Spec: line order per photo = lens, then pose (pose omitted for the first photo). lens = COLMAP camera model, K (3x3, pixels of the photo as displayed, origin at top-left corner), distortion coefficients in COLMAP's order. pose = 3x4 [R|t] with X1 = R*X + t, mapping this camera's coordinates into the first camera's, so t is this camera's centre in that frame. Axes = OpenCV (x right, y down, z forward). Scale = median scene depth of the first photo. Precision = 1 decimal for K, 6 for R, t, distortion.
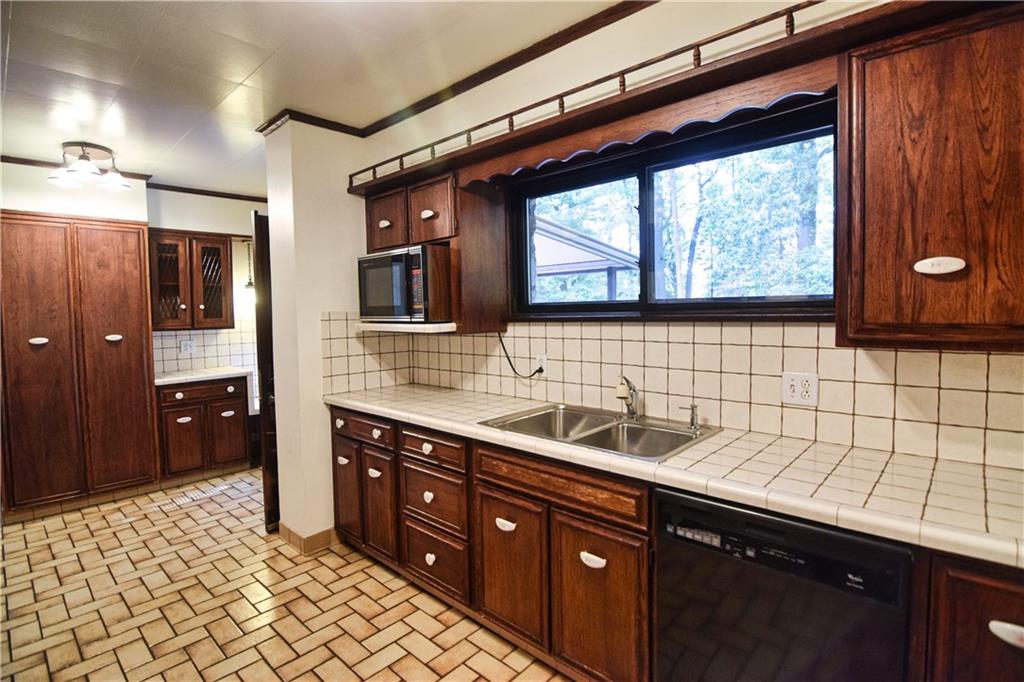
lens RADIAL K [[493.1, 0, 511.3], [0, 493.1, 337.4], [0, 0, 1]] dist [-0.013358, -0.006233]
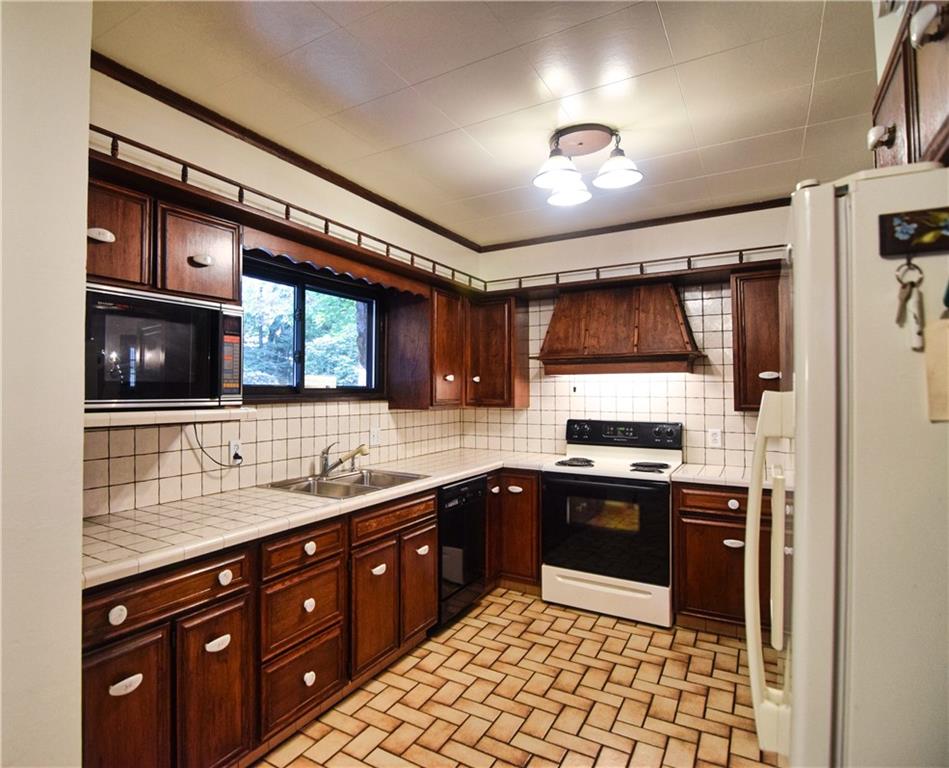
lens RADIAL K [[560.0, 0, 370.6], [0, 560.0, 380.1], [0, 0, 1]] dist [-0.020400, -0.000714]
pose [[-0.137961, 0.036736, 0.989756, -1.296667], [0.056773, 0.997962, -0.029127, -0.041147], [-0.988809, 0.052173, -0.139766, 1.116600]]
